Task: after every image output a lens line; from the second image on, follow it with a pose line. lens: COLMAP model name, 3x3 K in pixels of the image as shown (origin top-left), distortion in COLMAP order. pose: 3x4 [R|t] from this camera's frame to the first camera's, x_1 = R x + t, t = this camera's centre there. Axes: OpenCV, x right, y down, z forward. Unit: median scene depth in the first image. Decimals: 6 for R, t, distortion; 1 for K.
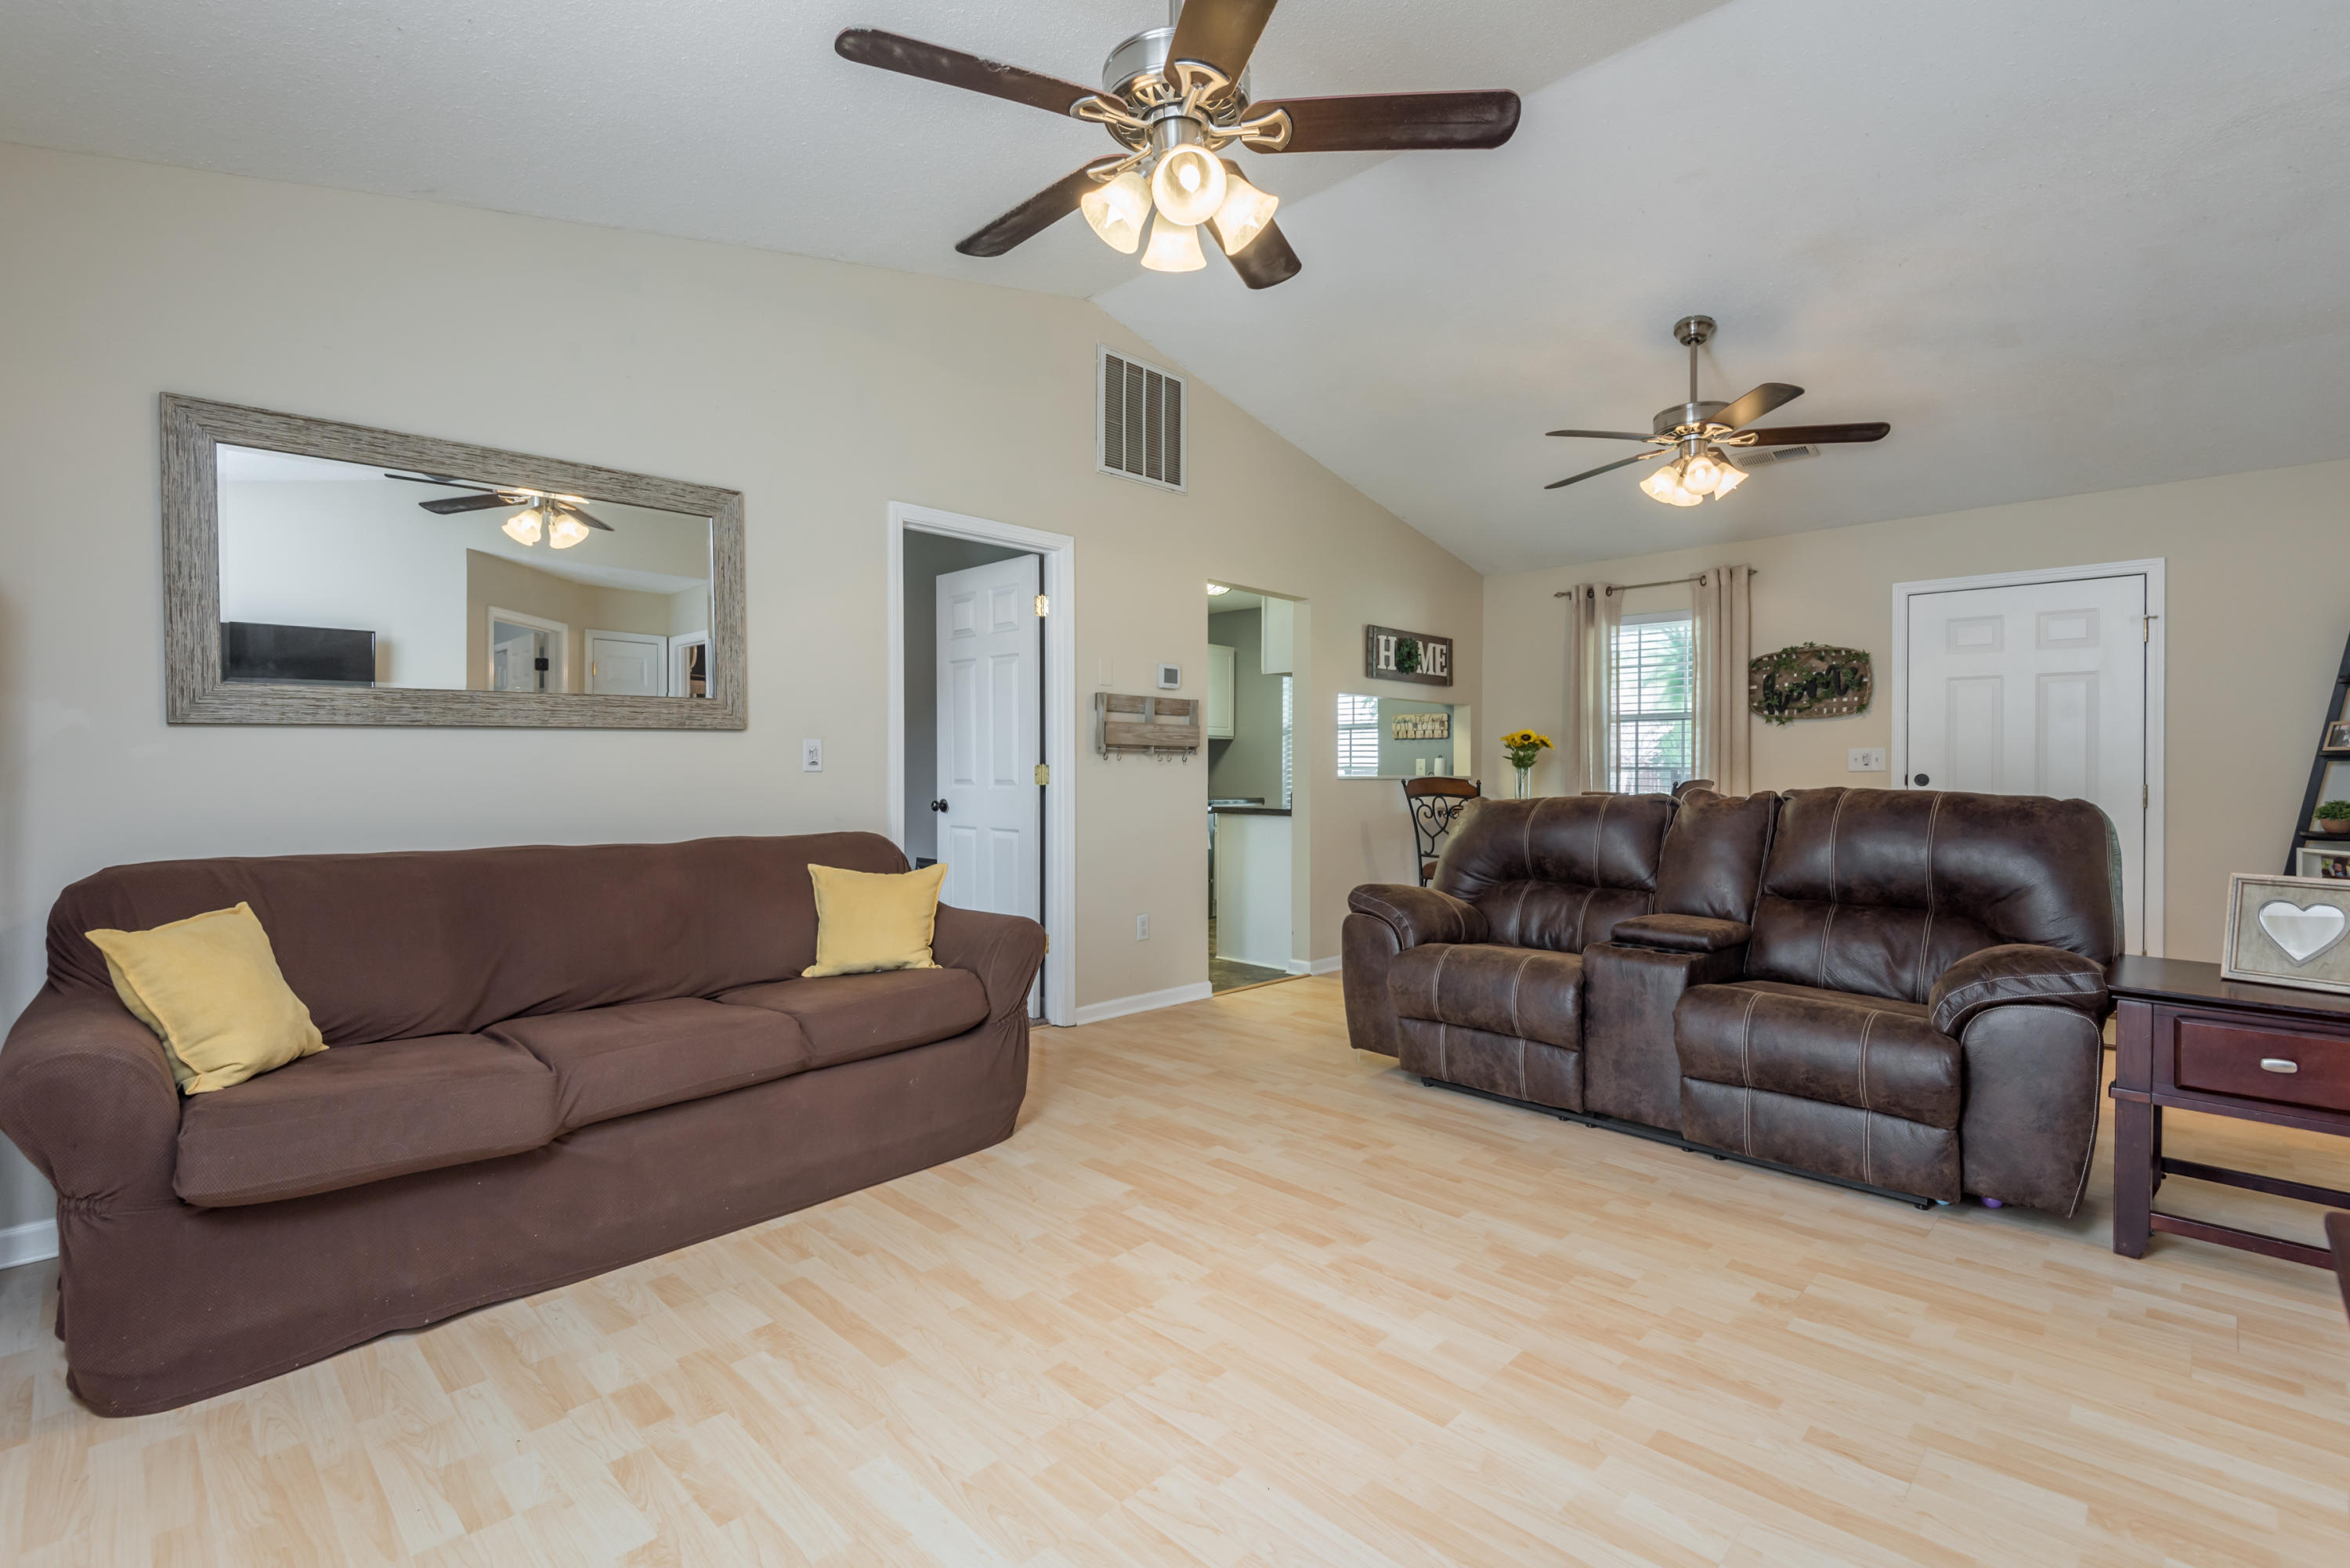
lens RADIAL K [[1066.1, 0, 1167.0], [0, 1066.1, 781.1], [0, 0, 1]] dist [0.021376, -0.005665]
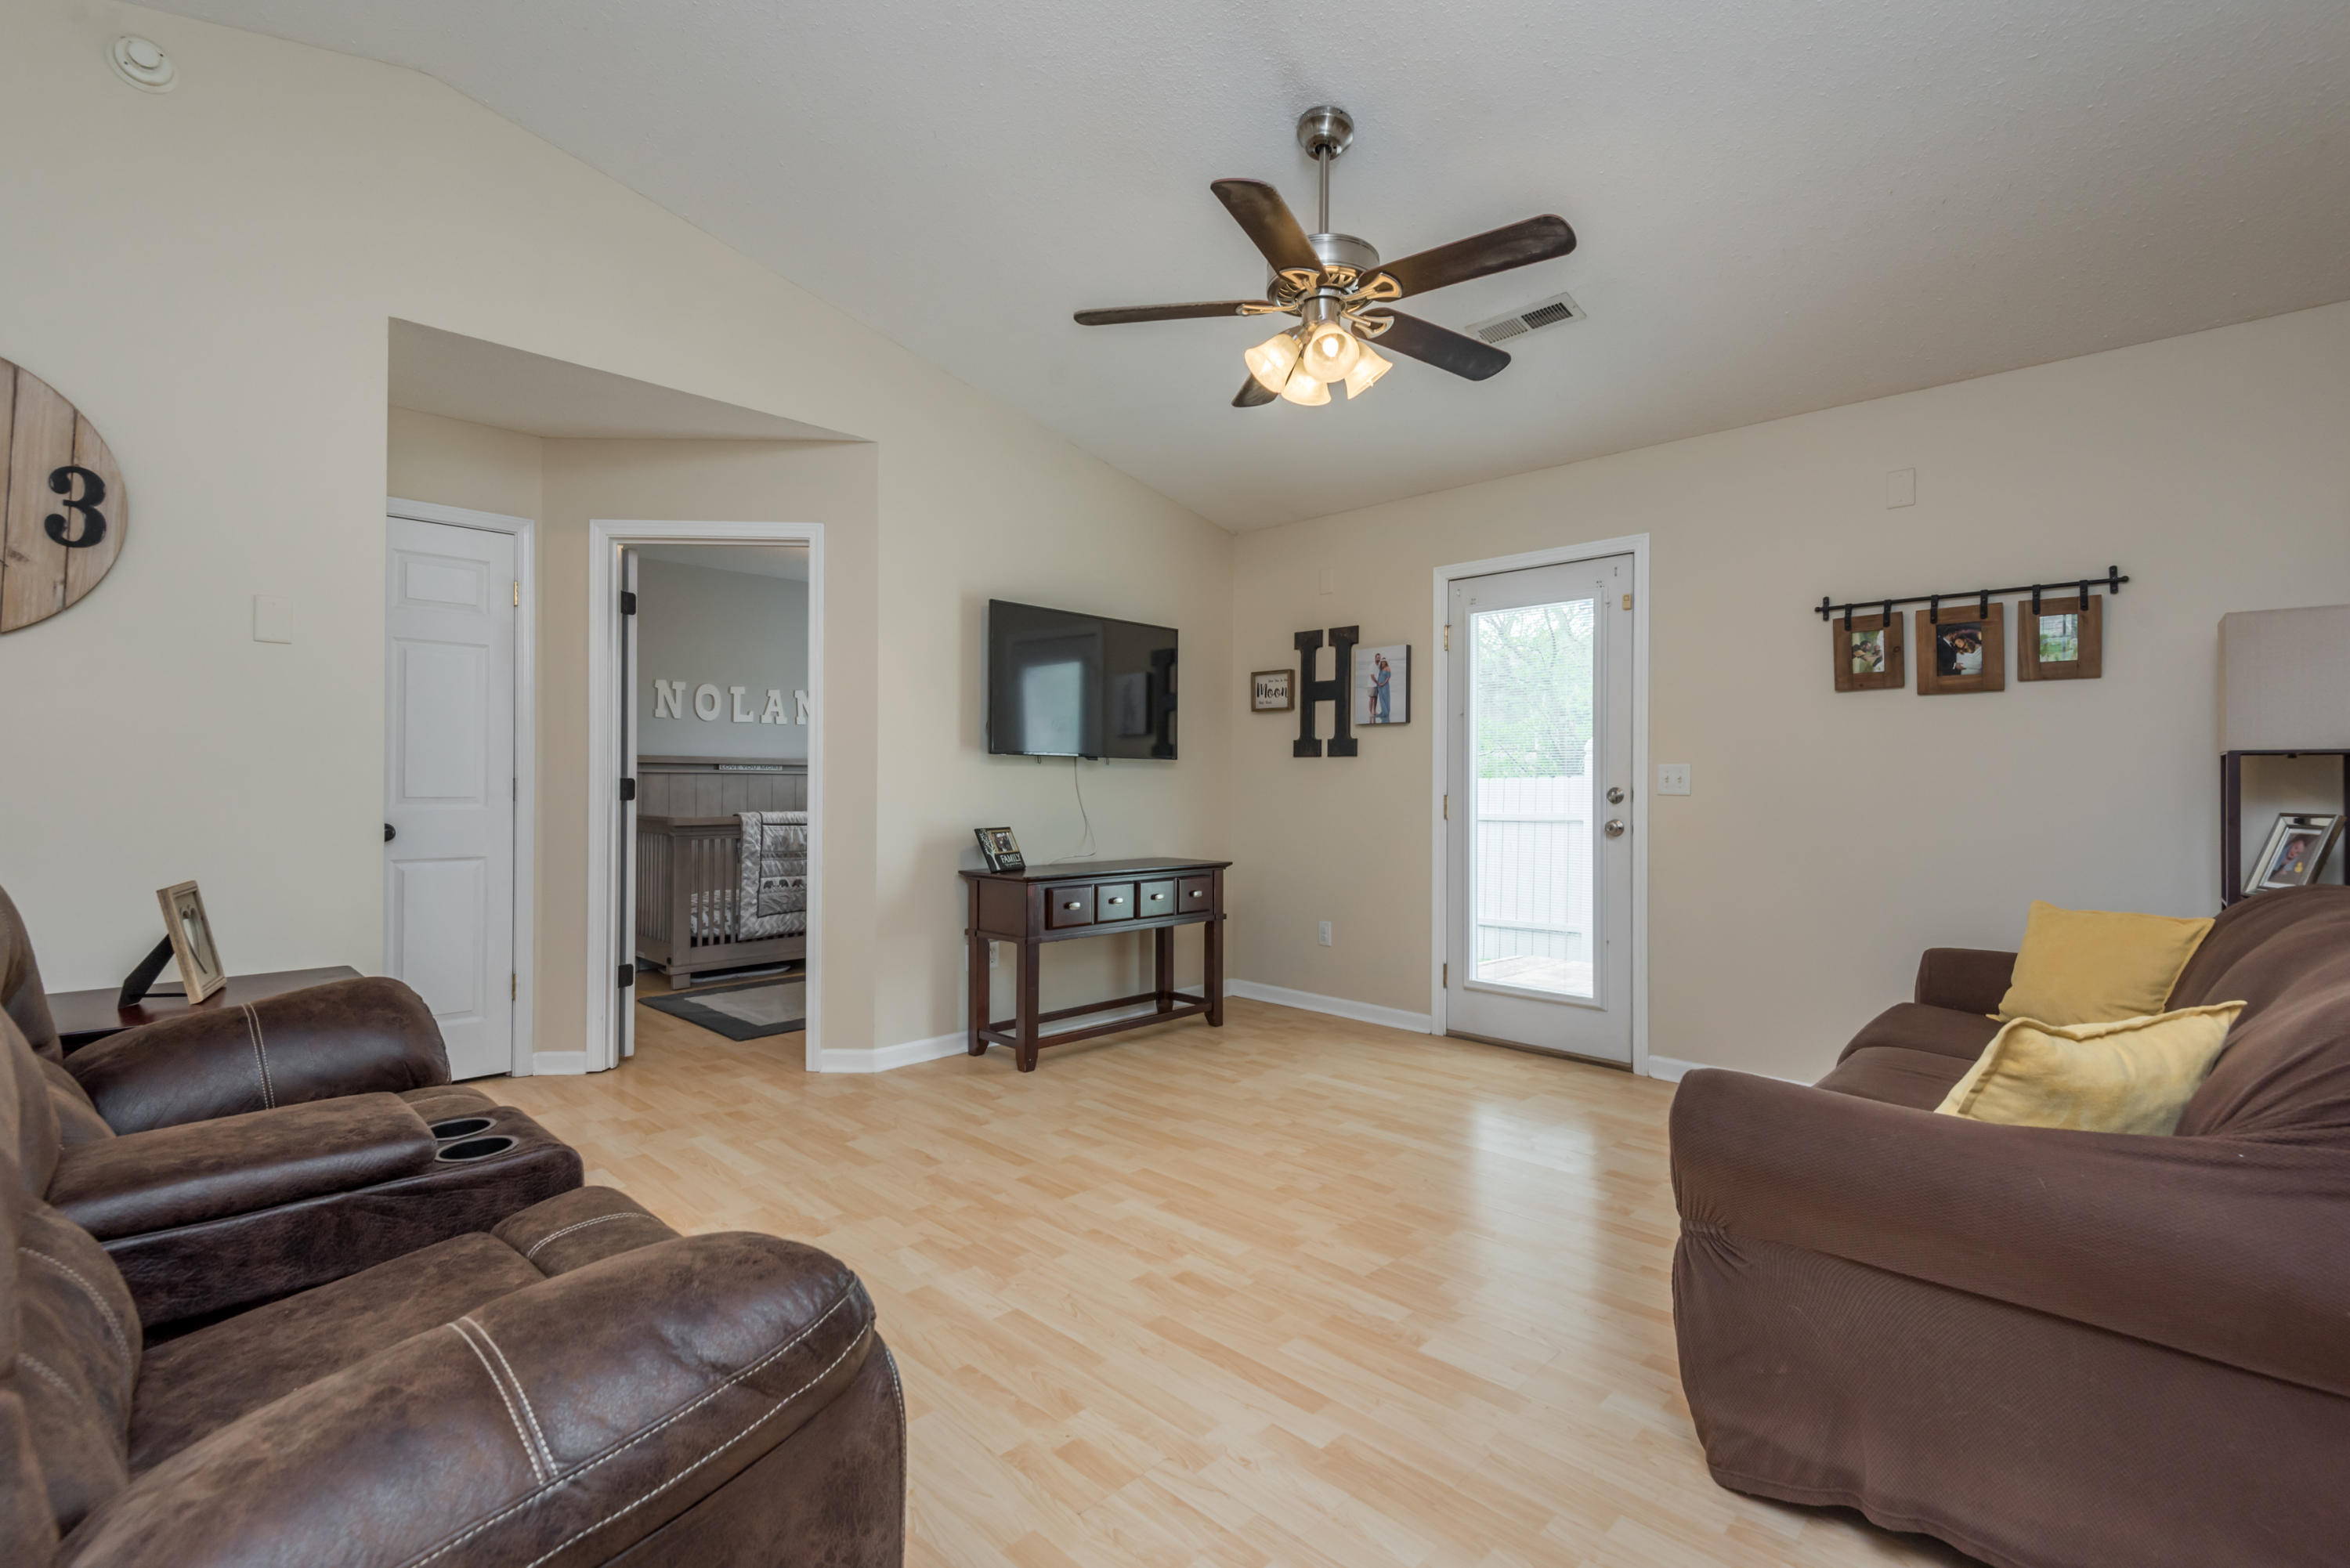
lens RADIAL K [[1066.1, 0, 1176.3], [0, 1066.1, 769.9], [0, 0, 1]] dist [0.021376, -0.005665]
pose [[-0.999895, -0.009842, -0.010628, 0.132469], [-0.009811, 0.999948, -0.002942, -0.015861], [0.010656, -0.002838, -0.999939, 1.556307]]
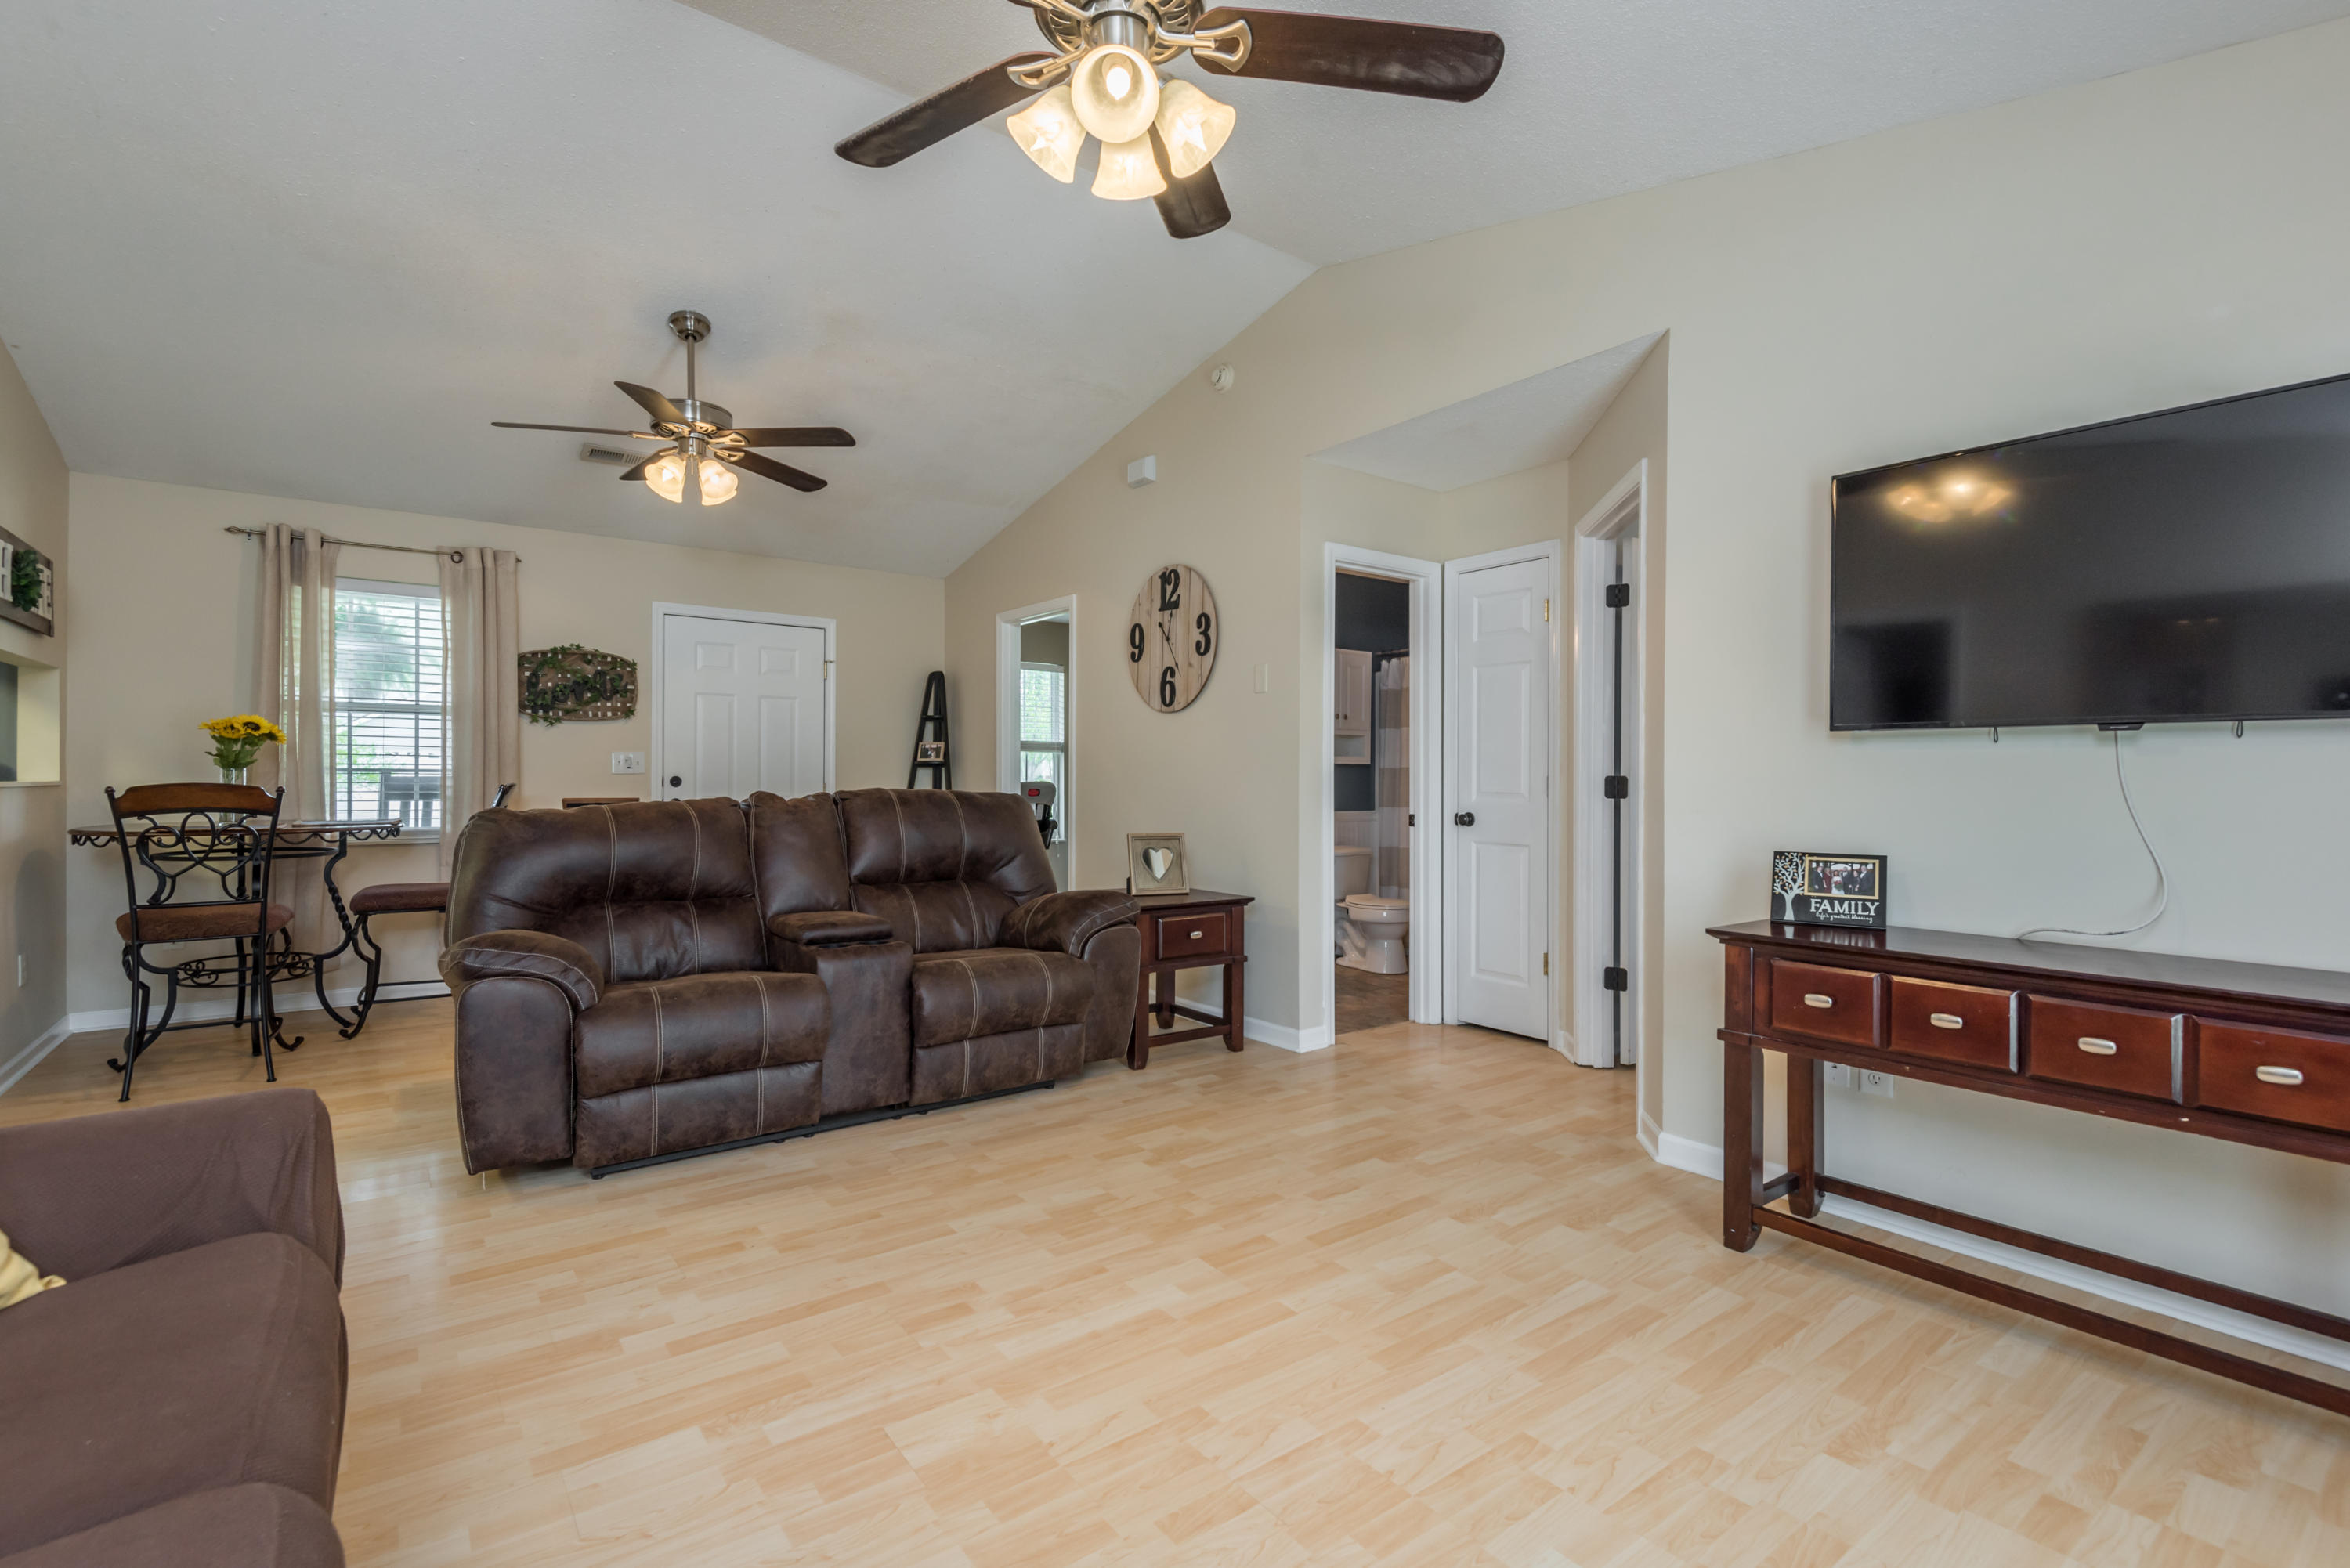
lens RADIAL K [[1066.1, 0, 1172.7], [0, 1066.1, 791.5], [0, 0, 1]] dist [0.021376, -0.005665]
pose [[0.147143, -0.017892, 0.988953, -0.556347], [0.006979, 0.999830, 0.017050, -0.010116], [-0.989091, 0.004393, 0.147243, 0.552599]]
